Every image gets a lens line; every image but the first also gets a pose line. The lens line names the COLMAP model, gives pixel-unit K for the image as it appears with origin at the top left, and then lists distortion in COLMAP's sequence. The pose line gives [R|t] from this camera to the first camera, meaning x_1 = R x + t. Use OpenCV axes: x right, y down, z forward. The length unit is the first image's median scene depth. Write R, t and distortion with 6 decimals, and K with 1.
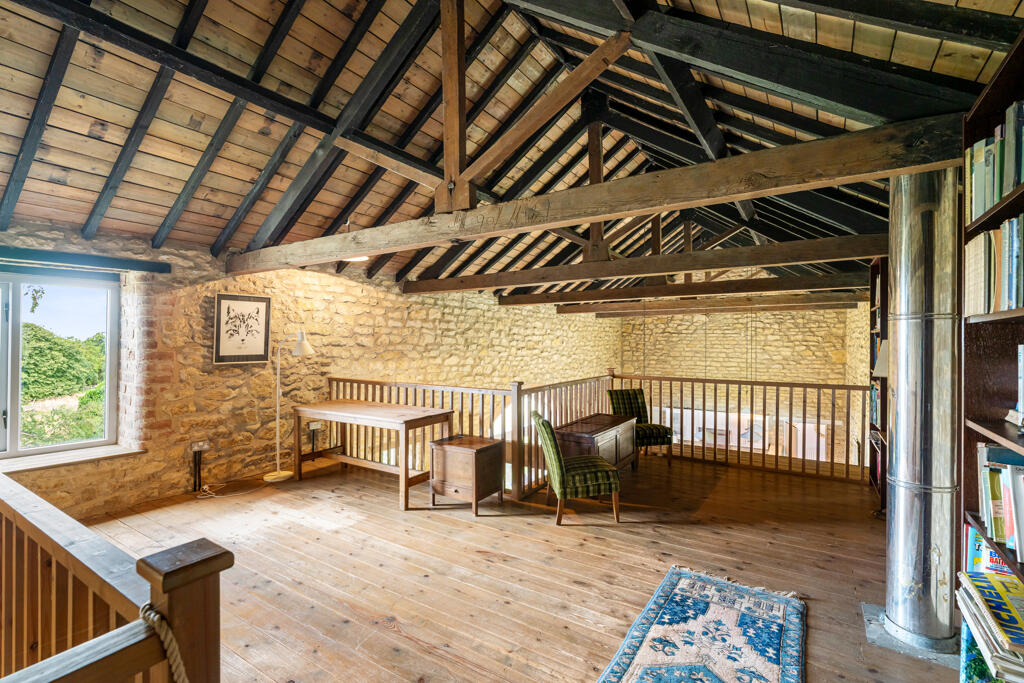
lens RADIAL K [[462.2, 0, 513.3], [0, 462.2, 342.1], [0, 0, 1]] dist [0.000264, 0.000020]
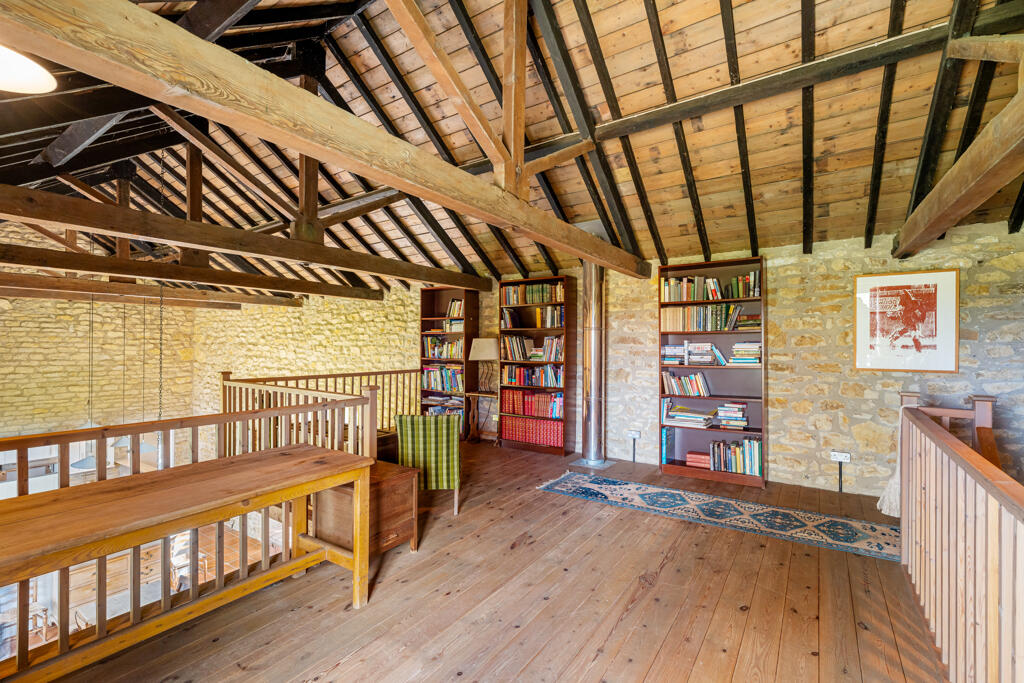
lens RADIAL K [[462.2, 0, 511.2], [0, 462.2, 344.0], [0, 0, 1]] dist [0.000264, 0.000020]
pose [[0.007228, -0.002176, 0.999972, -0.738267], [-0.003246, 0.999992, 0.002200, 0.009560], [-0.999969, -0.003262, 0.007221, 0.691240]]
